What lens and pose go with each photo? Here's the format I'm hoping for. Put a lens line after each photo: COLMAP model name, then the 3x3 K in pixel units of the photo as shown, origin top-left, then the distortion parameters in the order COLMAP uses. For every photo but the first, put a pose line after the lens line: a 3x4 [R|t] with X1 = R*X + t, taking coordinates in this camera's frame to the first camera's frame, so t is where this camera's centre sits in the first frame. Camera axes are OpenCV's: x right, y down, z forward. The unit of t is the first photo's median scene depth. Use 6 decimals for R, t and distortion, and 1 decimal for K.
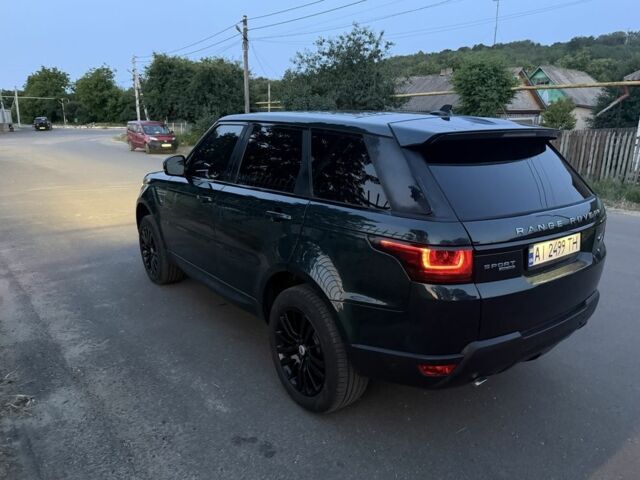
lens RADIAL K [[477.6, 0, 309.8], [0, 477.6, 238.9], [0, 0, 1]] dist [0.017450, -0.008727]
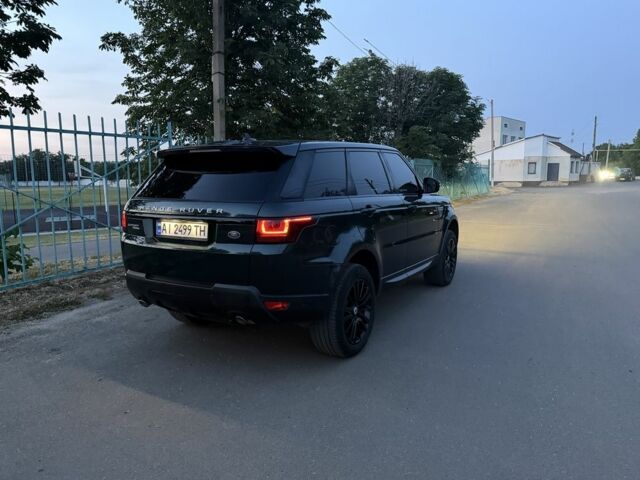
lens RADIAL K [[477.6, 0, 309.8], [0, 477.6, 238.9], [0, 0, 1]] dist [0.017450, -0.008727]
pose [[0.366527, 0.115074, -0.923264, 0.286385], [-0.215881, 0.975759, 0.035914, -0.012263], [0.905016, 0.186152, 0.382484, 0.120412]]
